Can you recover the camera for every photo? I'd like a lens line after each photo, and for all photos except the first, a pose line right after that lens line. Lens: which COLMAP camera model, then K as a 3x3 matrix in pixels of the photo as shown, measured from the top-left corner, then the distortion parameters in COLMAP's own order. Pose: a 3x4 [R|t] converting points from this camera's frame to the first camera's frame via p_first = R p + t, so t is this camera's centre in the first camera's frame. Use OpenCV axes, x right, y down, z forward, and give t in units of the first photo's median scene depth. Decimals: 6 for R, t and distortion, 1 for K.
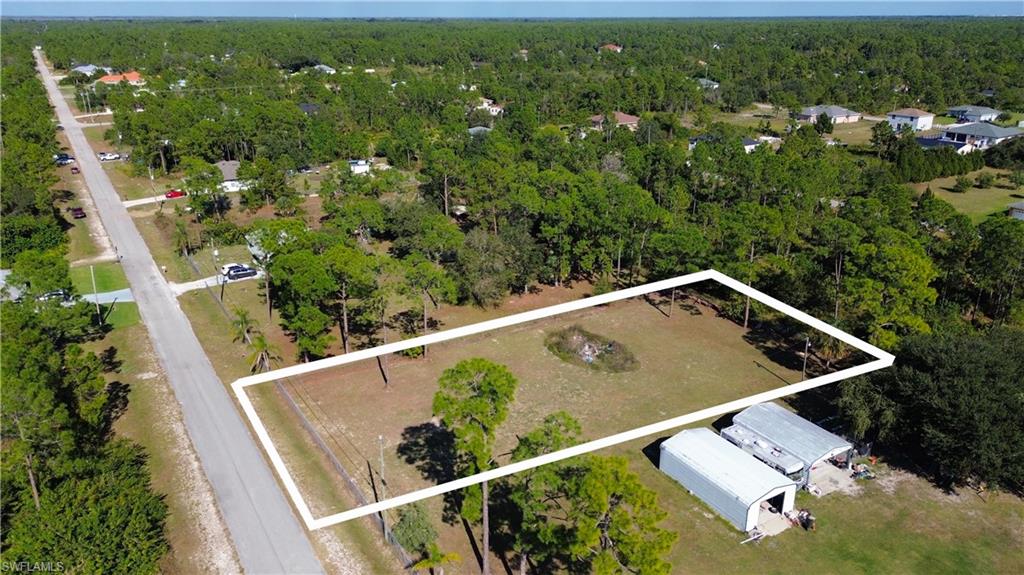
lens RADIAL K [[771.6, 0, 510.4], [0, 771.6, 286.8], [0, 0, 1]] dist [0.043635, -0.000938]
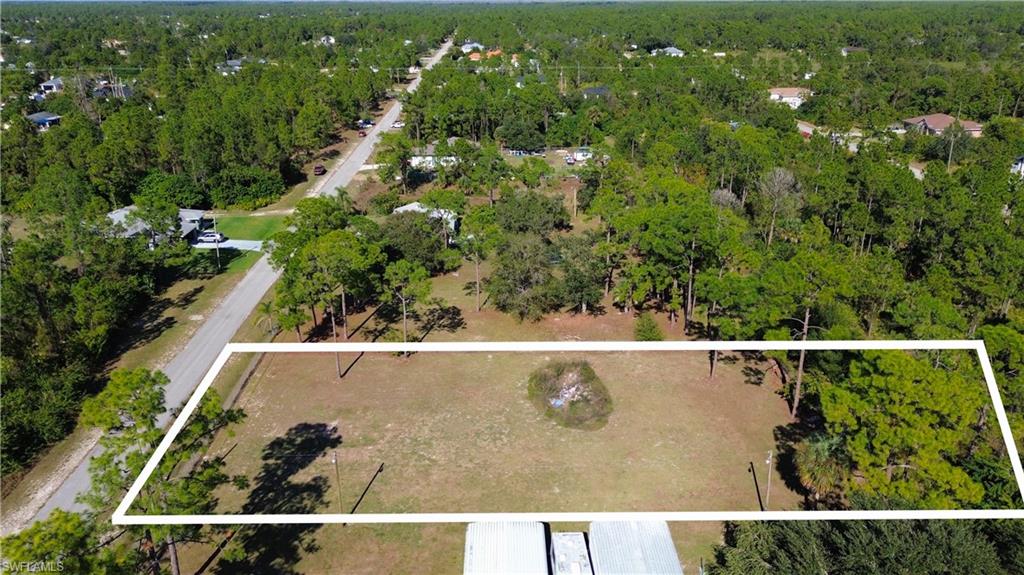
lens RADIAL K [[771.6, 0, 510.4], [0, 771.6, 286.8], [0, 0, 1]] dist [0.043635, -0.000938]
pose [[0.852455, 0.180700, -0.490580, 0.221312], [-0.169966, 0.983183, 0.066804, -0.039002], [0.494401, 0.026435, 0.868832, 0.115234]]
